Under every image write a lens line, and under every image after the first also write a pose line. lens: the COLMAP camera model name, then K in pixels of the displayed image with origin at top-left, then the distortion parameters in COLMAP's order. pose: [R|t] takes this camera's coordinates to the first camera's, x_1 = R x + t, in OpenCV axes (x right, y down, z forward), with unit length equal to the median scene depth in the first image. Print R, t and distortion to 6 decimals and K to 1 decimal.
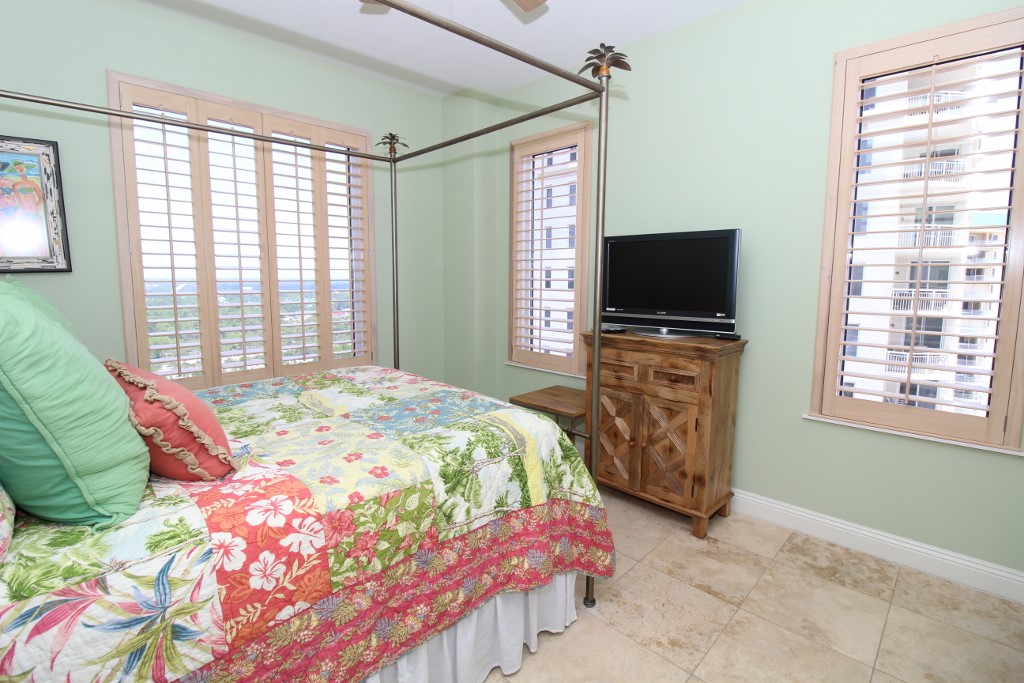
lens RADIAL K [[470.8, 0, 513.0], [0, 470.8, 335.9], [0, 0, 1]] dist [-0.018290, -0.002308]
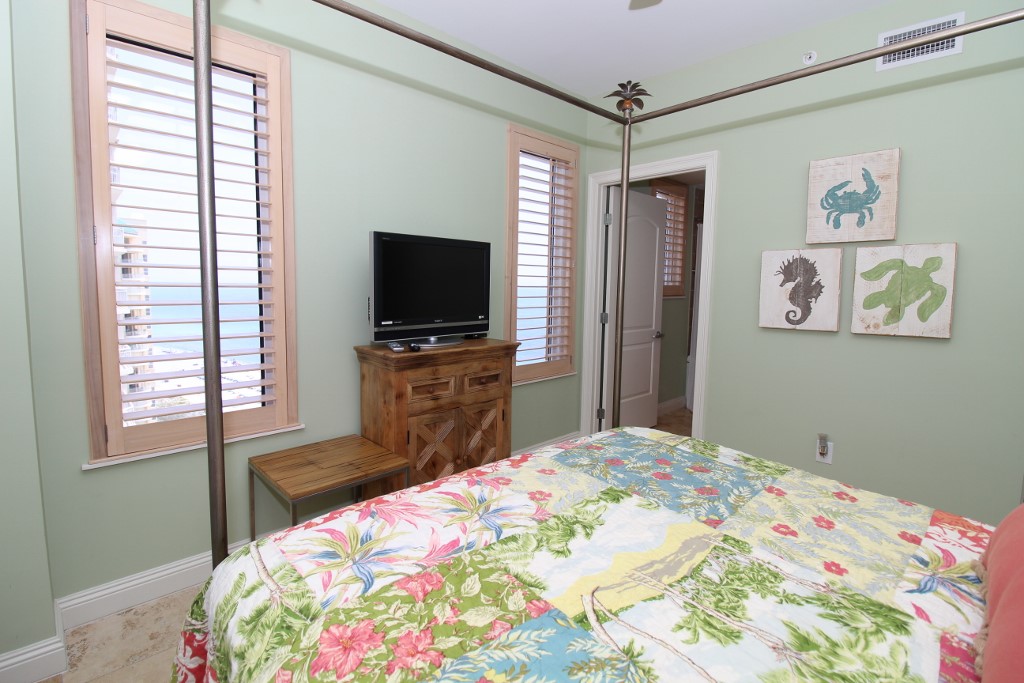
lens RADIAL K [[470.8, 0, 506.9], [0, 470.8, 341.8], [0, 0, 1]] dist [-0.018290, -0.002308]
pose [[0.052655, -0.128411, 0.990322, -1.116089], [0.110829, 0.986323, 0.121999, -0.192485], [-0.992444, 0.103333, 0.066166, 1.429346]]
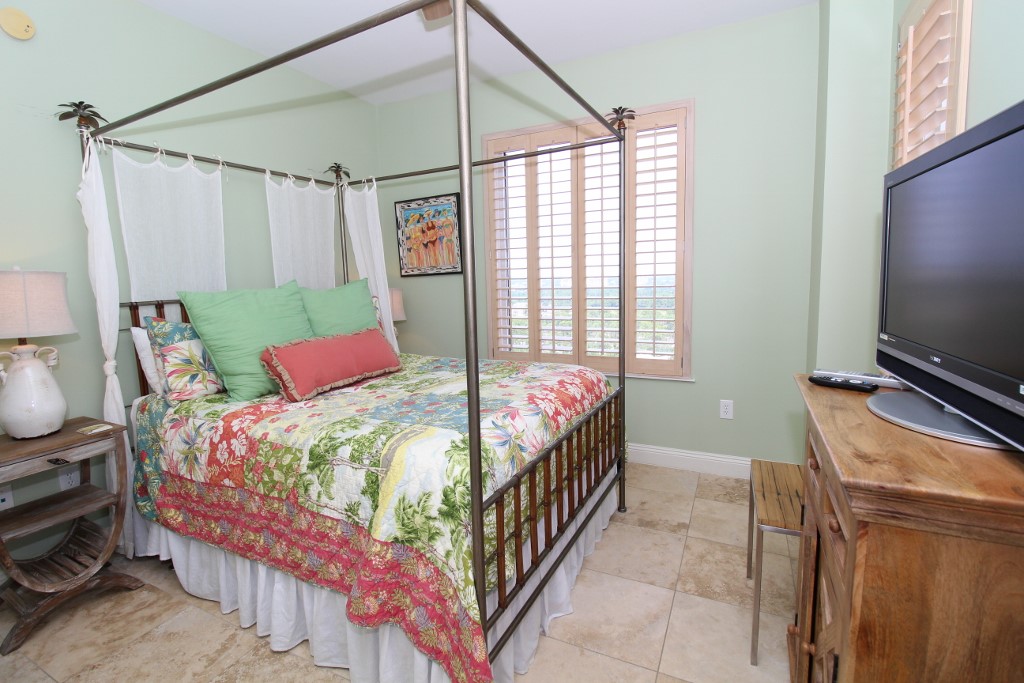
lens RADIAL K [[470.8, 0, 508.2], [0, 470.8, 333.5], [0, 0, 1]] dist [-0.018290, -0.002308]
pose [[0.309060, 0.102201, -0.945535, 0.981392], [-0.088824, 0.992965, 0.078294, -0.115441], [0.946885, 0.059789, 0.315964, 1.002386]]
